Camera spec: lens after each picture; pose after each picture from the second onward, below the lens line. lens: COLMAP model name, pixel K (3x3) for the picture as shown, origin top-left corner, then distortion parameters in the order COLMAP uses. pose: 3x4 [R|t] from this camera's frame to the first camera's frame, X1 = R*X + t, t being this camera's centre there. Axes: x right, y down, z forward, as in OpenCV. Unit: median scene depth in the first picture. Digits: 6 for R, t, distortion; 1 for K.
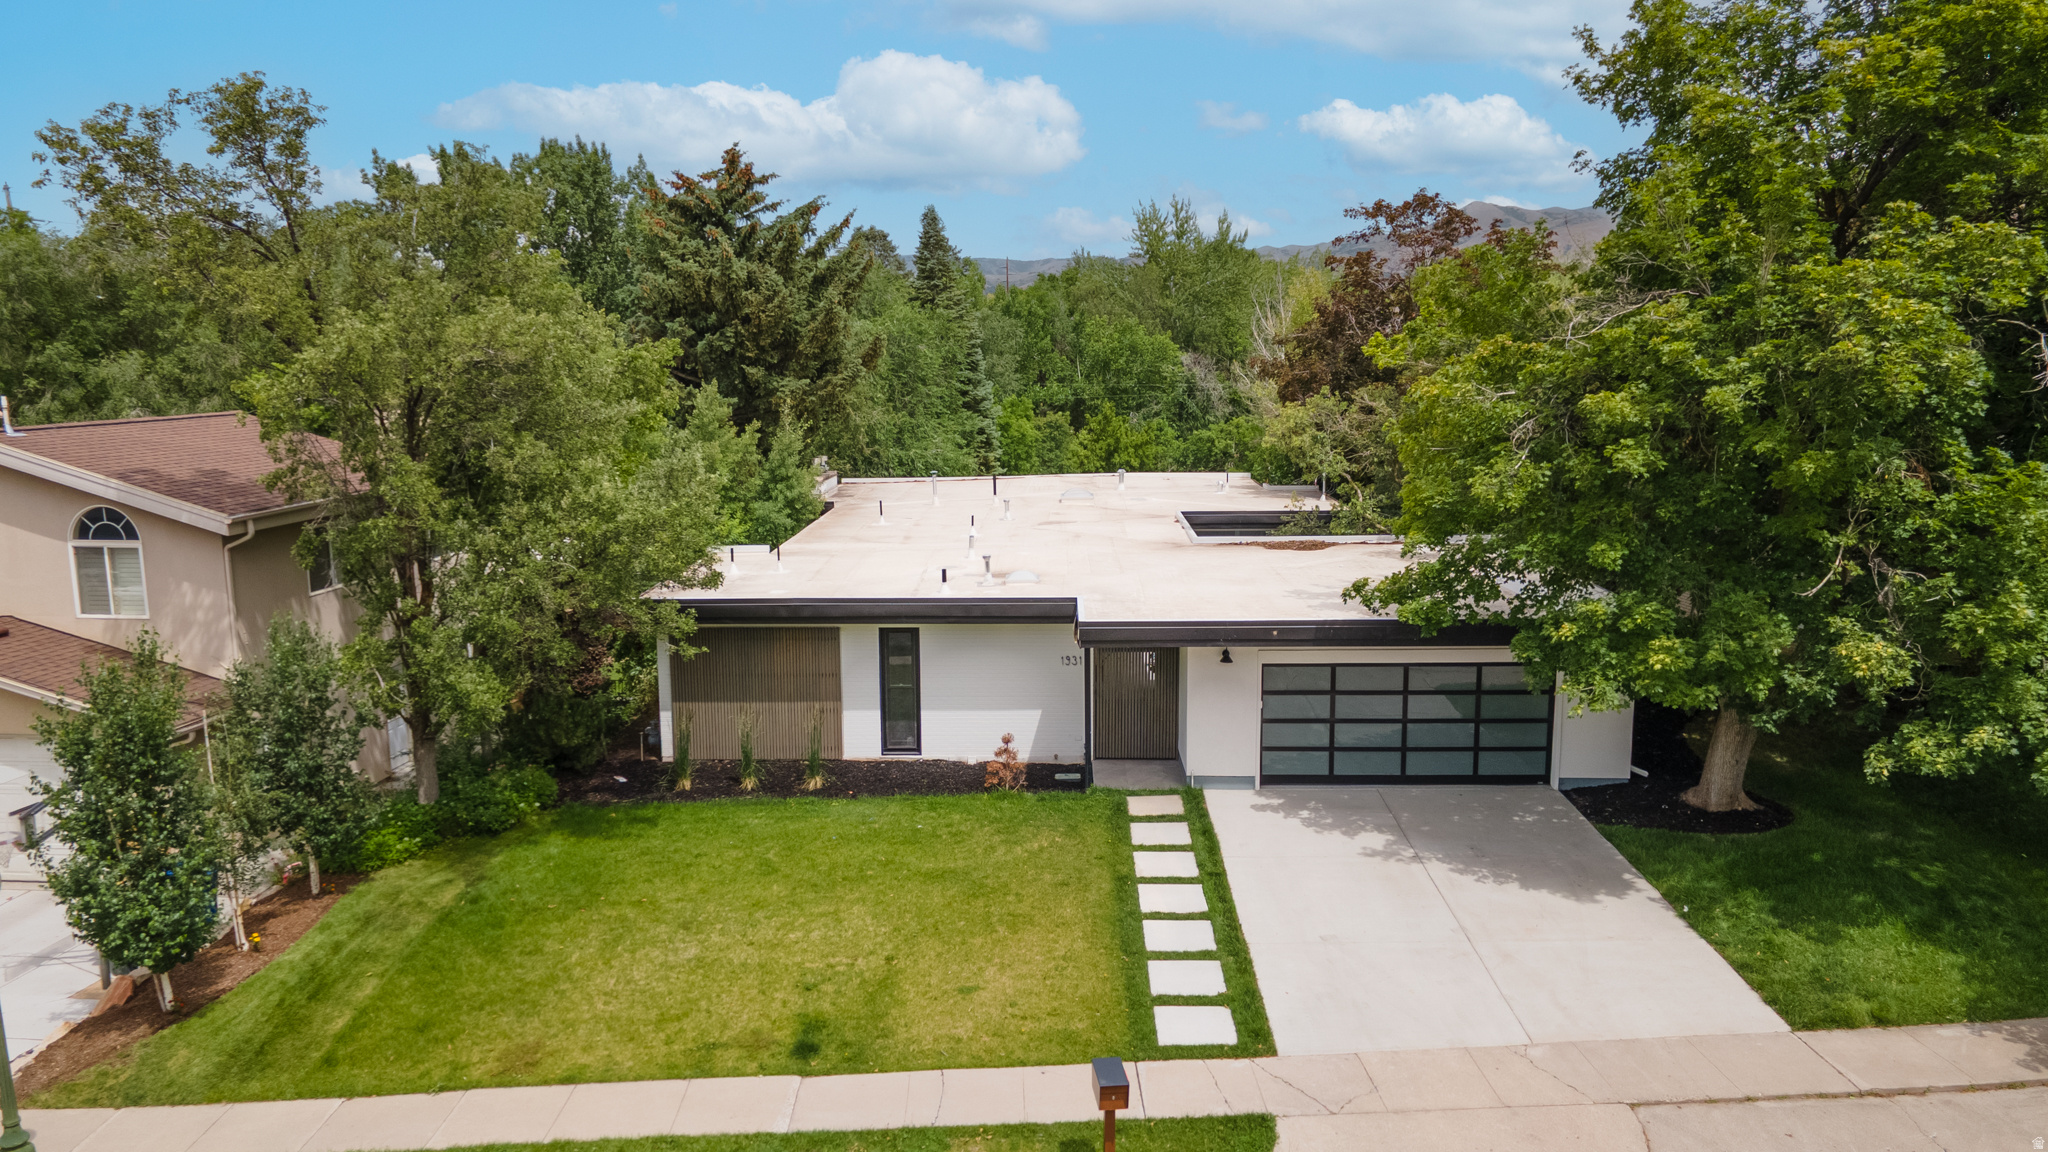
lens RADIAL K [[1484.7, 0, 1024.0], [0, 1484.7, 576.0], [0, 0, 1]] dist [0.024412, 0.041932]
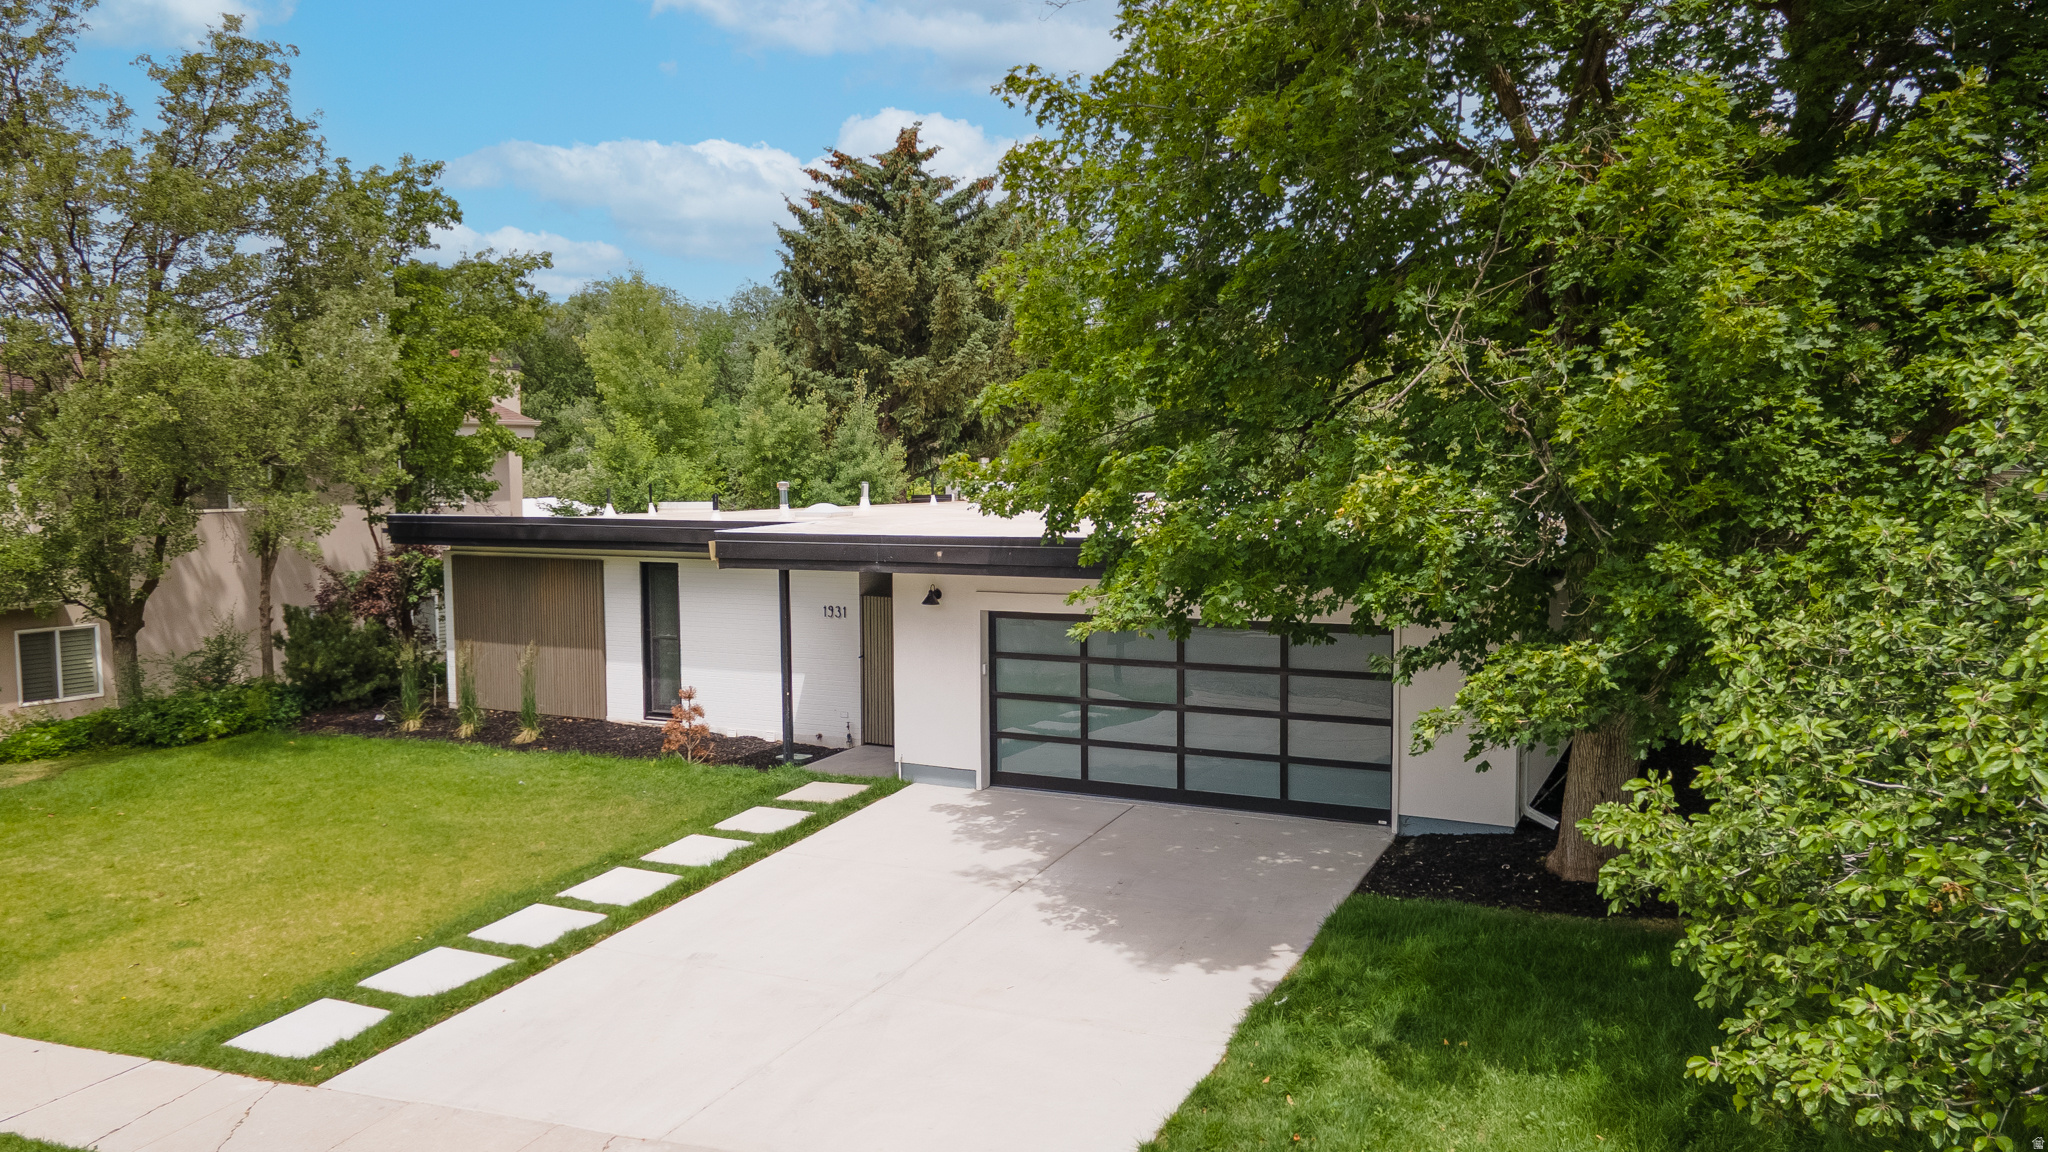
lens RADIAL K [[1484.7, 0, 1024.0], [0, 1484.7, 576.0], [0, 0, 1]] dist [0.024412, 0.041932]
pose [[0.905851, 0.034728, -0.422171, 0.481420], [-0.068197, 0.995589, -0.064433, 0.087718], [0.418071, 0.087158, 0.904223, 0.363866]]
